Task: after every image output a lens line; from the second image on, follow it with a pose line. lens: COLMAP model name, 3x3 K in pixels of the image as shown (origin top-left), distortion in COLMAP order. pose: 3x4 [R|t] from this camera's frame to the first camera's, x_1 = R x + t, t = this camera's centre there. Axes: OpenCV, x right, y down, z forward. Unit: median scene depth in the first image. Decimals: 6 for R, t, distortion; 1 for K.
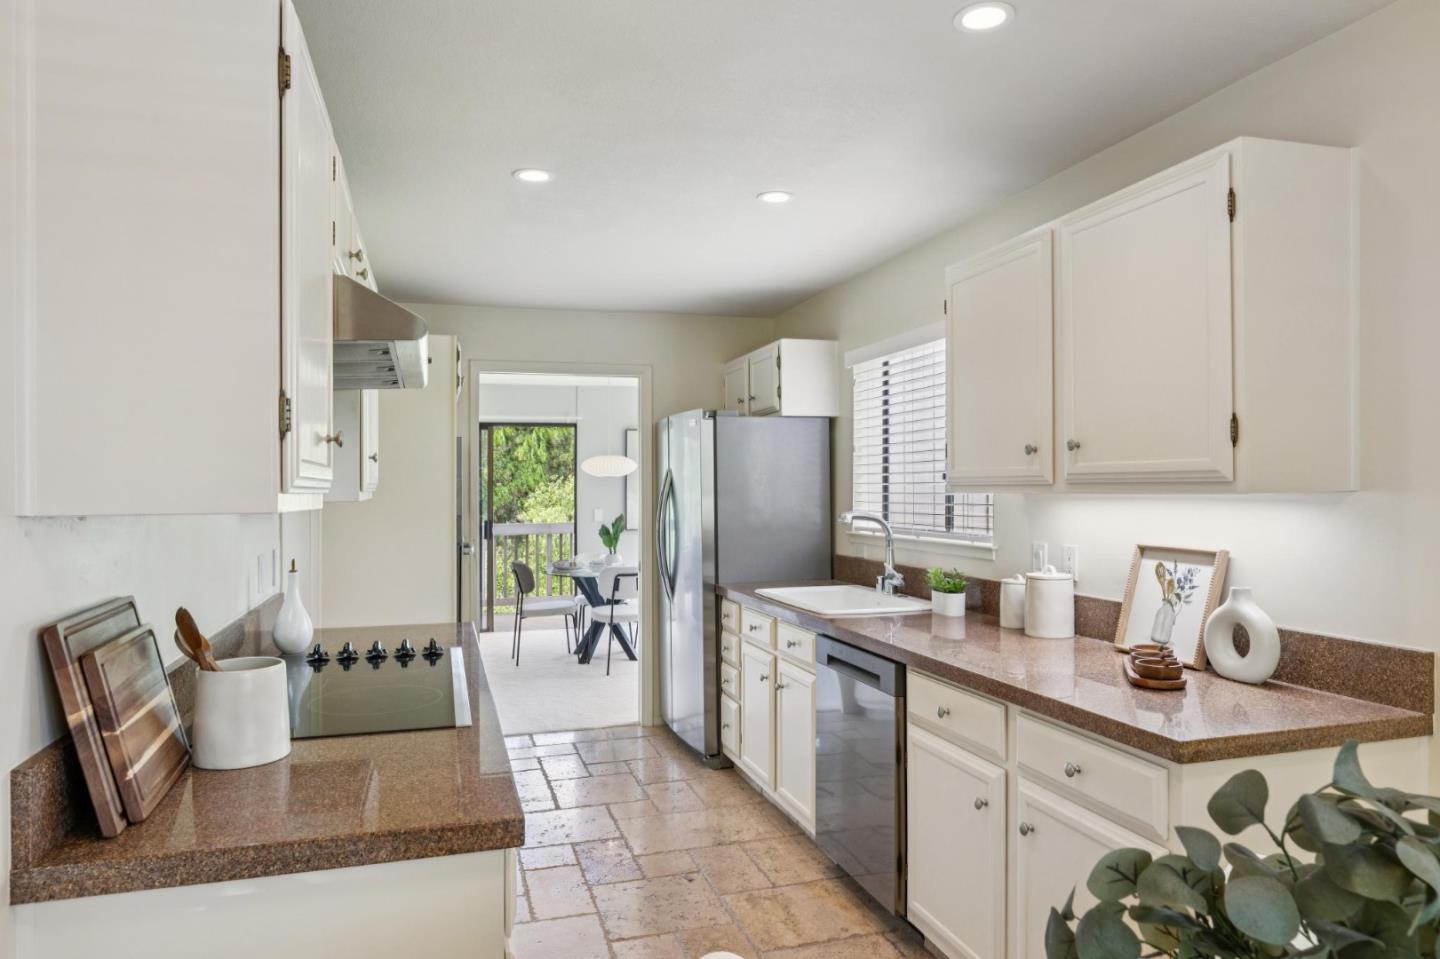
lens RADIAL K [[842.4, 0, 677.4], [0, 842.4, 484.5], [0, 0, 1]] dist [-0.002474, -0.000717]
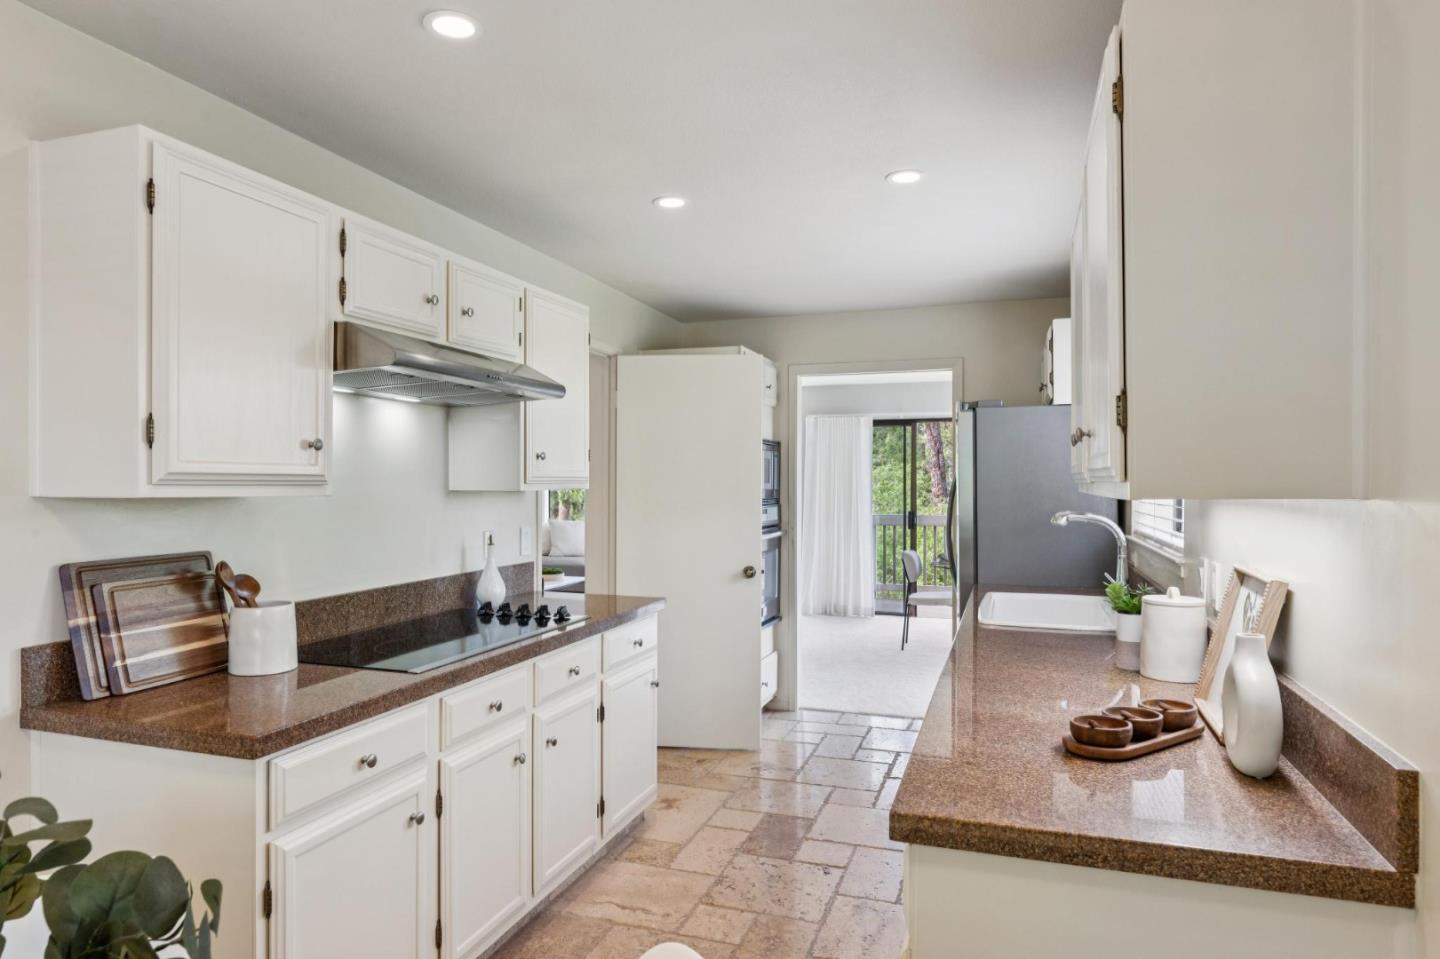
lens RADIAL K [[798.0, 0, 766.9], [0, 798.0, 481.9], [0, 0, 1]] dist [-0.005007, -0.000366]
pose [[0.847044, 0.009095, -0.531445, 0.716273], [-0.005874, 0.999953, 0.007751, -0.006351], [0.531490, -0.003444, 0.847057, 0.247047]]
